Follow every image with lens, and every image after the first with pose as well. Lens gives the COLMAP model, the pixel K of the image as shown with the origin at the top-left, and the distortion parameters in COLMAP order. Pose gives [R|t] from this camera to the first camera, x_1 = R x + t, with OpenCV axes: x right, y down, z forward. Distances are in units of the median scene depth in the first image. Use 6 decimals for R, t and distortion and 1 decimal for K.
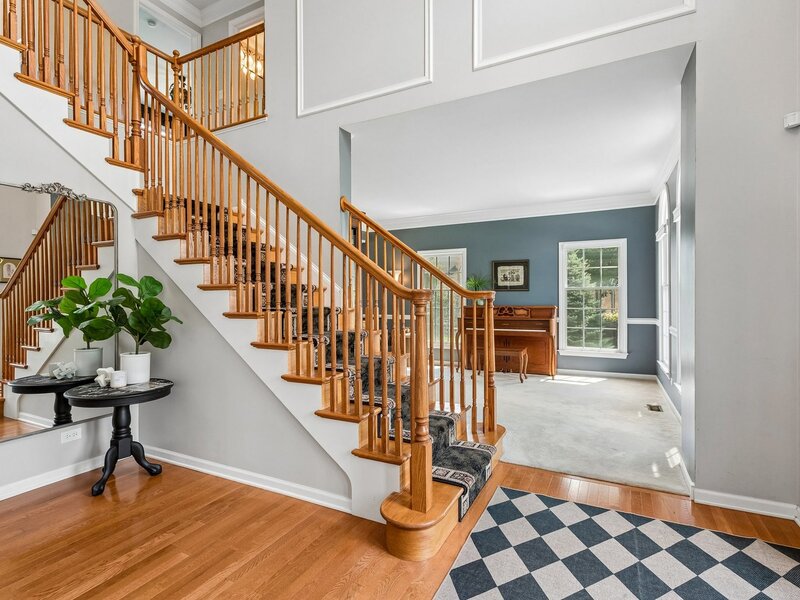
lens RADIAL K [[411.5, 0, 408.1], [0, 411.5, 298.8], [0, 0, 1]] dist [0.003171, -0.001525]
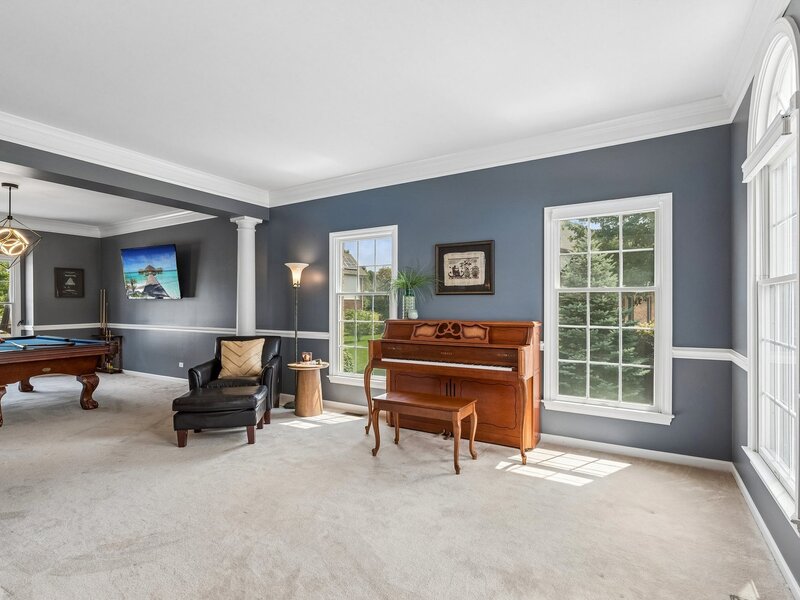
lens RADIAL K [[411.5, 0, 404.9], [0, 411.5, 305.2], [0, 0, 1]] dist [0.003171, -0.001525]
pose [[0.997133, 0.001599, -0.075657, 0.220297], [-0.001465, 0.999997, 0.001823, -0.005294], [0.075660, -0.001707, 0.997132, 0.427820]]
